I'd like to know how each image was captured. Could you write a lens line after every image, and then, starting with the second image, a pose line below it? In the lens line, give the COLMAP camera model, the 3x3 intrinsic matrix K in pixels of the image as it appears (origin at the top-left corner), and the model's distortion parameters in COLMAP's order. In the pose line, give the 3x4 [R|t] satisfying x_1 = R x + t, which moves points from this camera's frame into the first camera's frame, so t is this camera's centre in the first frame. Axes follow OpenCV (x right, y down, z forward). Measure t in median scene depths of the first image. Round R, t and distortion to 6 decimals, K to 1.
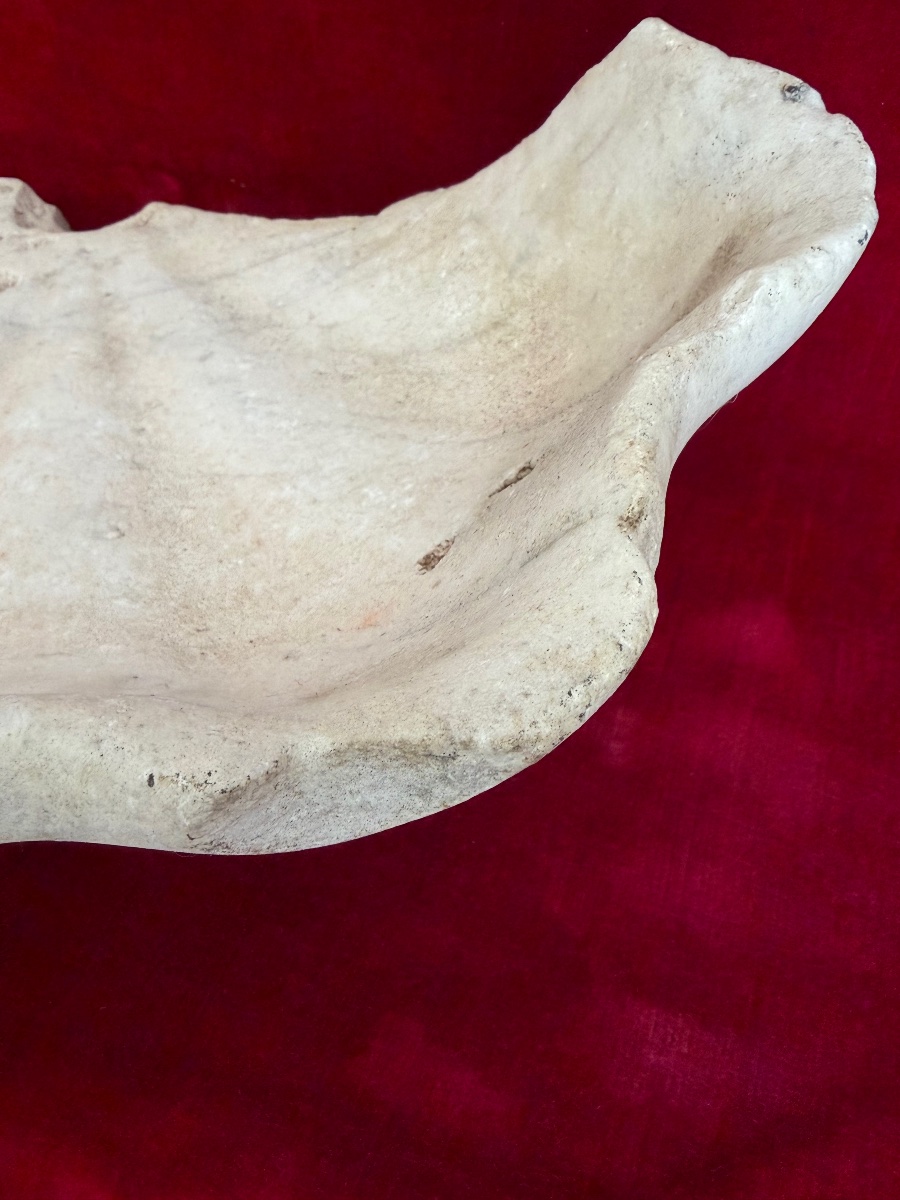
lens RADIAL K [[928.1, 0, 449.2], [0, 928.1, 535.0], [0, 0, 1]] dist [-0.015508, -0.006617]
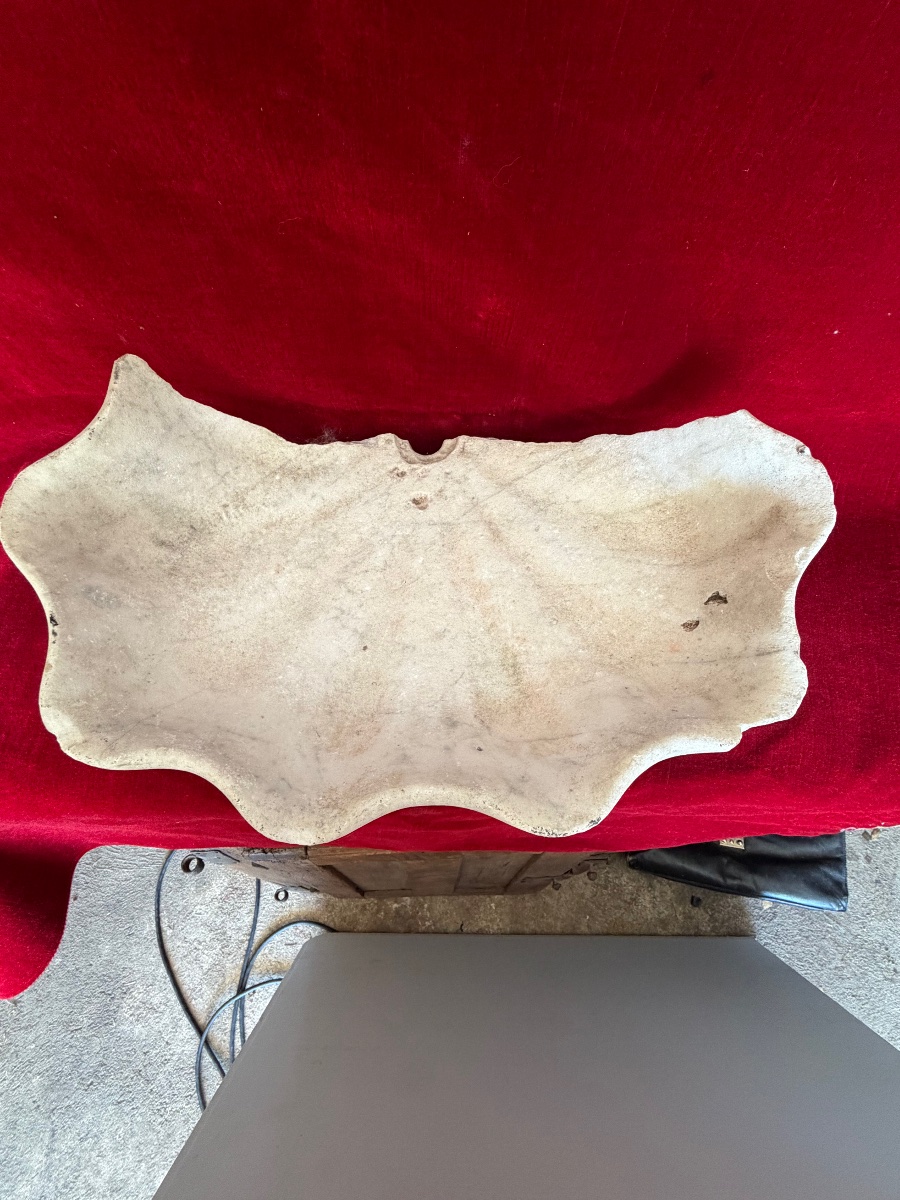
lens RADIAL K [[536.1, 0, 447.5], [0, 536.1, 595.8], [0, 0, 1]] dist [-0.004618, -0.000488]
pose [[0.971653, -0.229855, 0.055296, -0.674385], [0.186754, 0.889686, 0.416632, -0.740129], [-0.144961, -0.394495, 0.907392, -0.398686]]
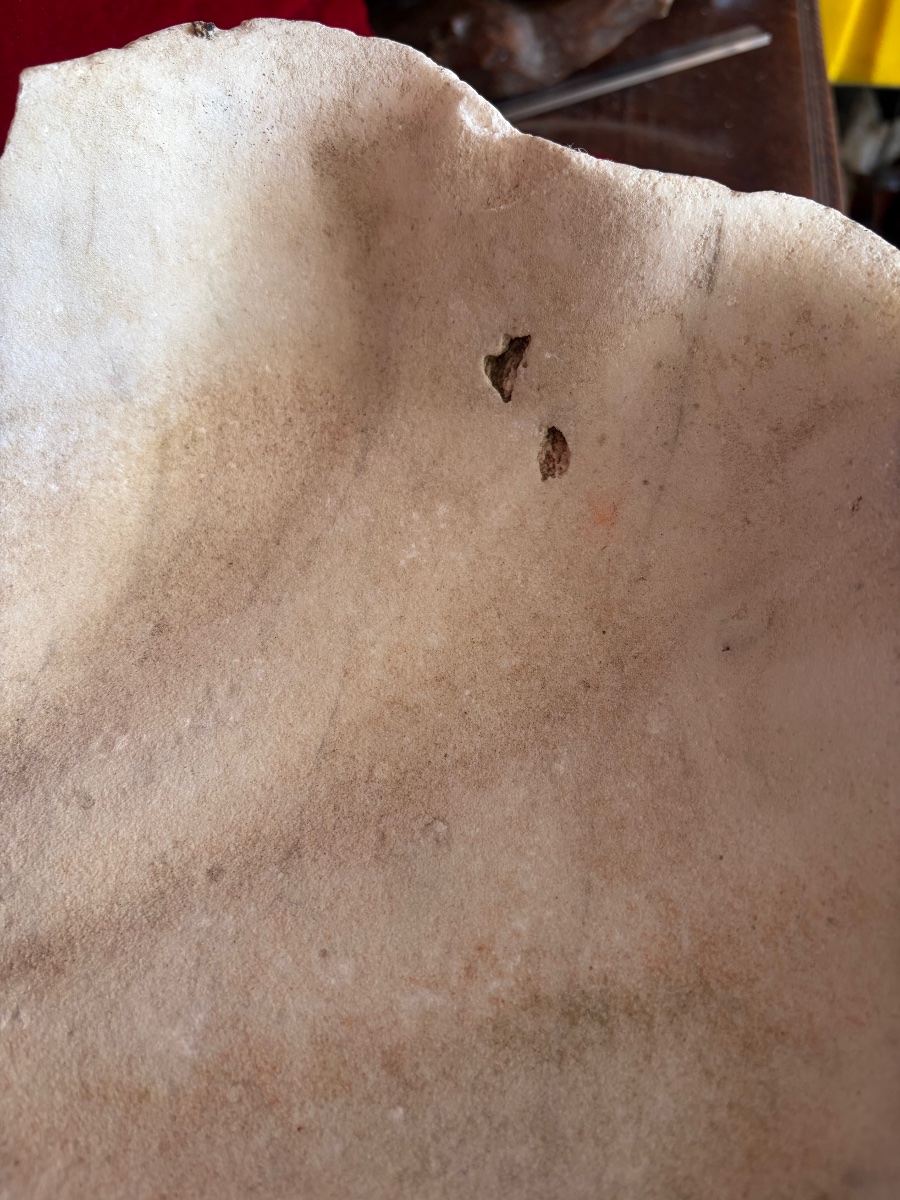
lens RADIAL K [[928.1, 0, 448.0], [0, 928.1, 606.7], [0, 0, 1]] dist [-0.015508, -0.006617]
pose [[-0.043228, -0.815938, 0.576521, -0.602431], [0.724093, 0.372001, 0.580779, -0.489341], [-0.688346, 0.442561, 0.574735, 0.371083]]
